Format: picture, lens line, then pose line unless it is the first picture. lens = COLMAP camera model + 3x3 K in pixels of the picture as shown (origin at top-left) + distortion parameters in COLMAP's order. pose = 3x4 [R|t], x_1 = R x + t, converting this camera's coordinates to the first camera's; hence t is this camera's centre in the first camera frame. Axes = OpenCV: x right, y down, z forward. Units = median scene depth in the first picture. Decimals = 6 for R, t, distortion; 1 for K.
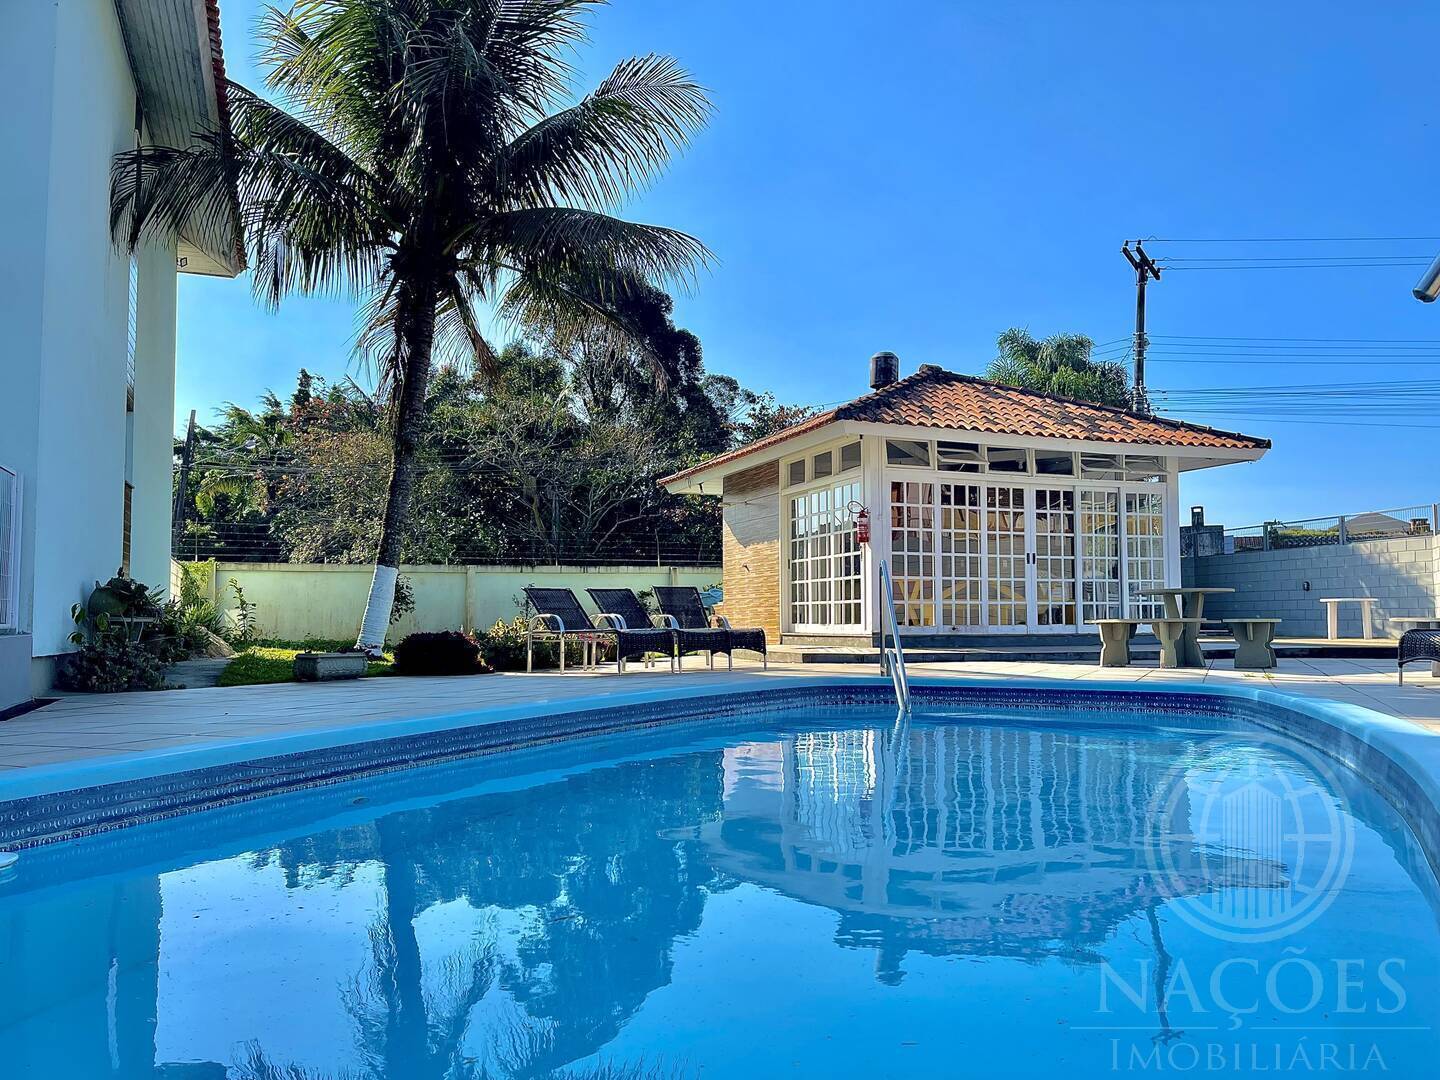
lens RADIAL K [[1076.4, 0, 720.0], [0, 1076.4, 540.0], [0, 0, 1]] dist [0.080169, -0.122677]
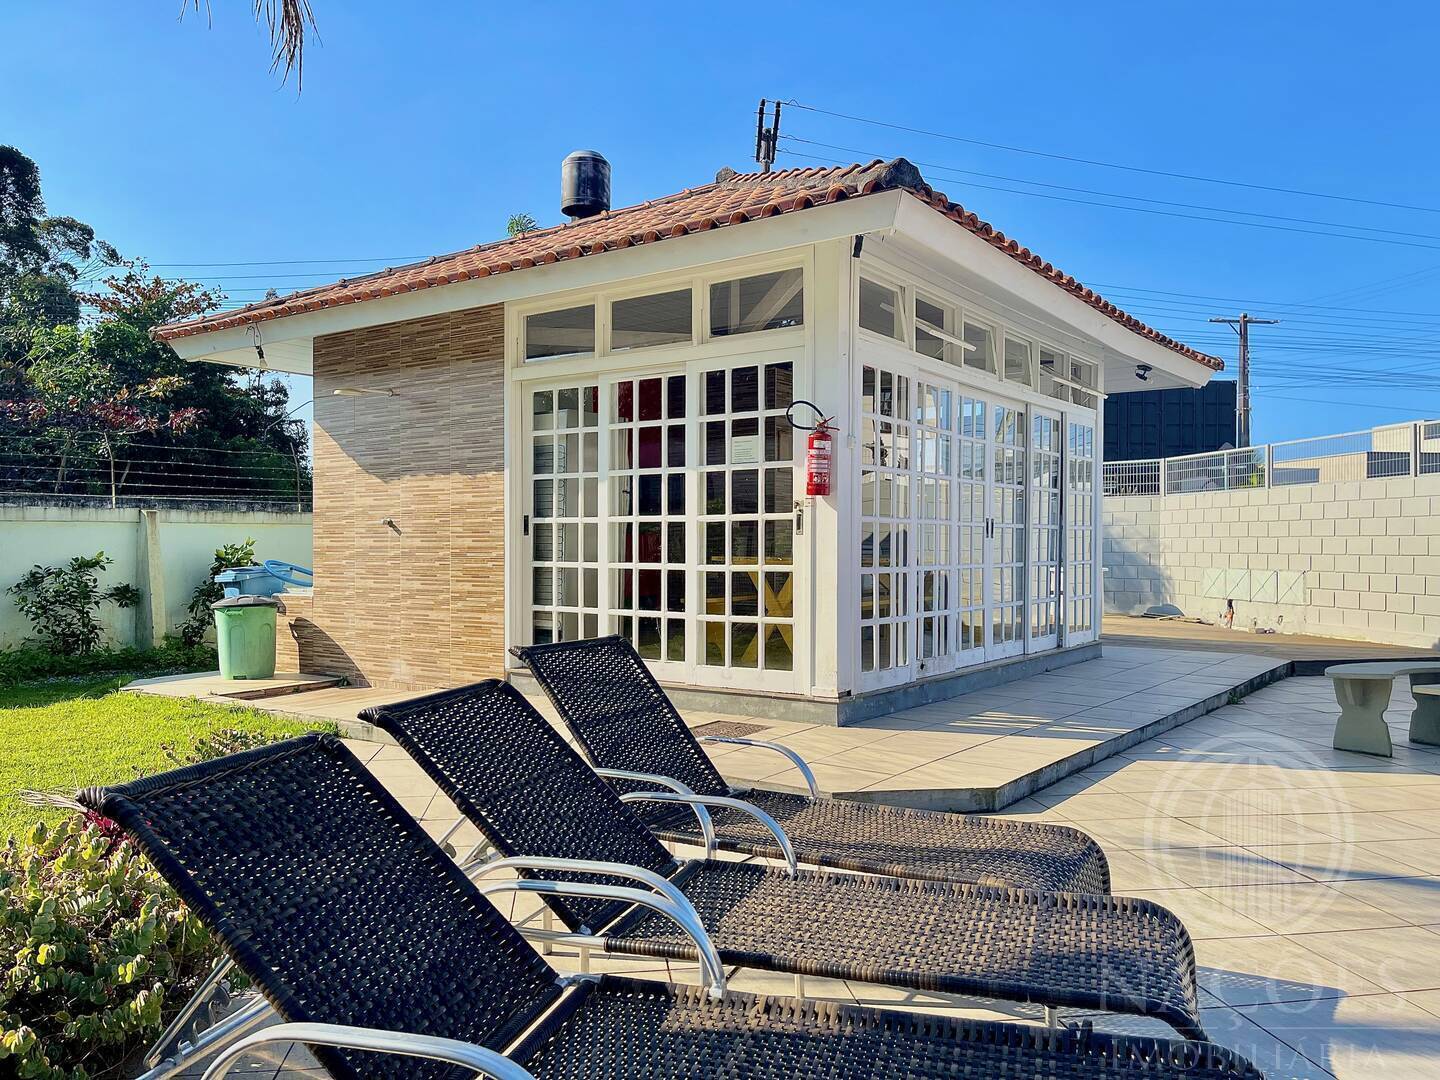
lens RADIAL K [[1076.4, 0, 720.0], [0, 1076.4, 540.0], [0, 0, 1]] dist [0.080169, -0.122677]
pose [[0.839413, 0.005279, 0.543469, -0.143473], [-0.043223, 0.997434, 0.057071, -0.002677], [-0.541773, -0.071397, 0.837487, 0.625478]]
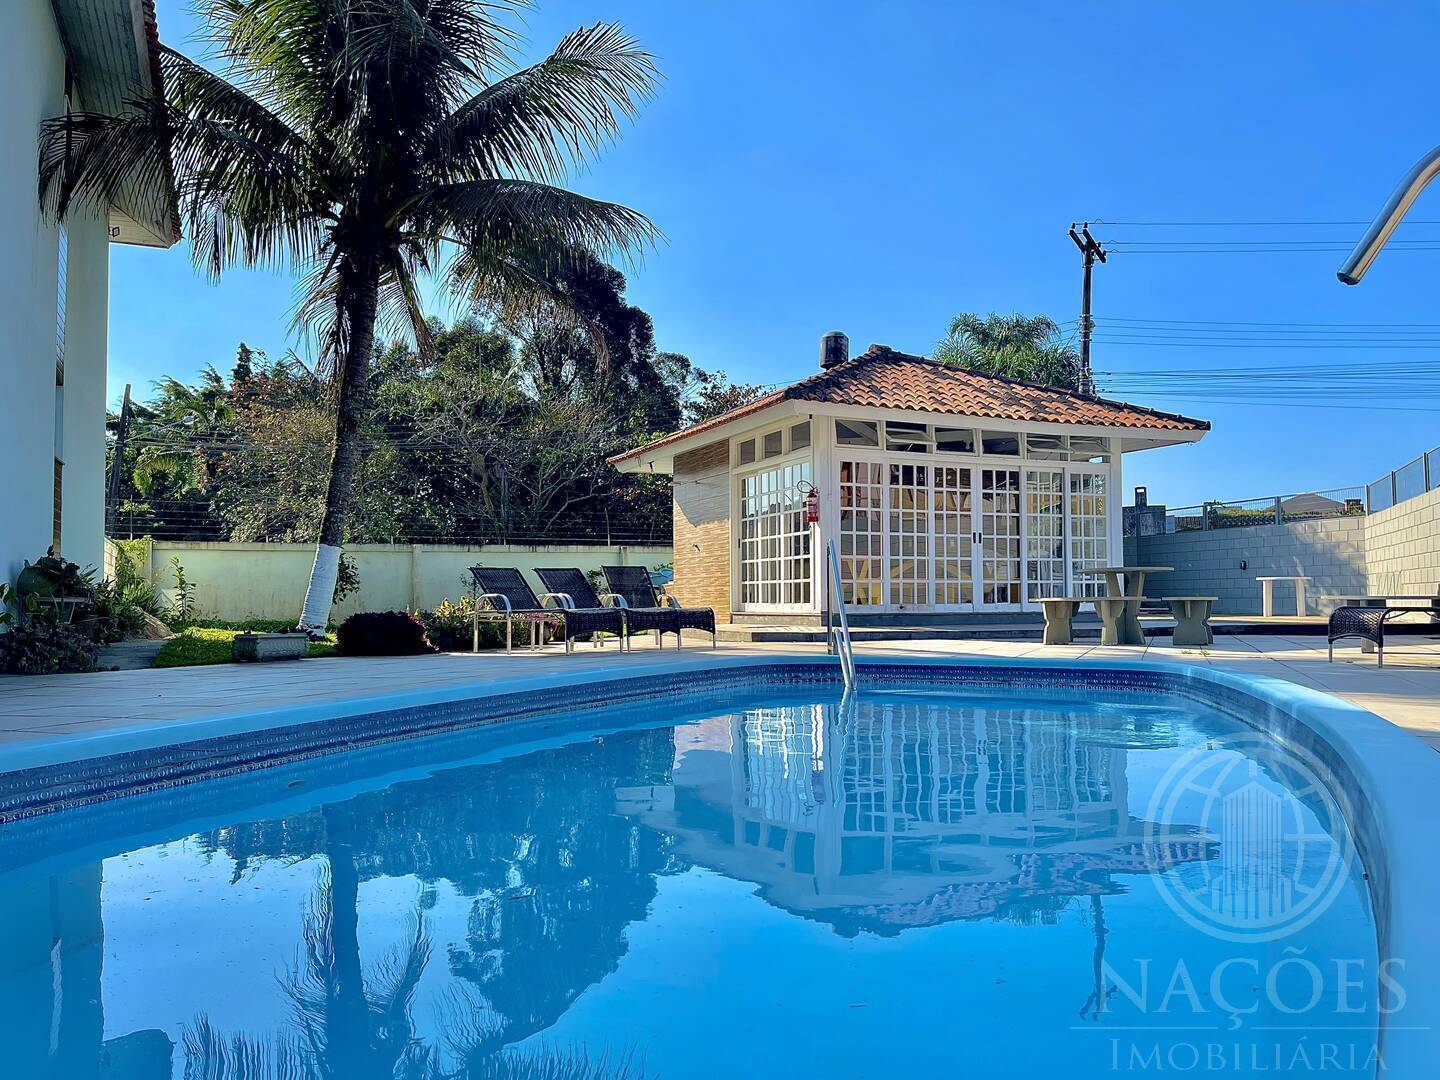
lens RADIAL K [[1076.4, 0, 720.0], [0, 1076.4, 540.0], [0, 0, 1]] dist [0.080169, -0.122677]
pose [[0.999026, 0.000680, 0.044110, 0.002514], [-0.001525, 0.999816, 0.019142, 0.000077], [-0.044089, -0.019190, 0.998843, 0.001020]]
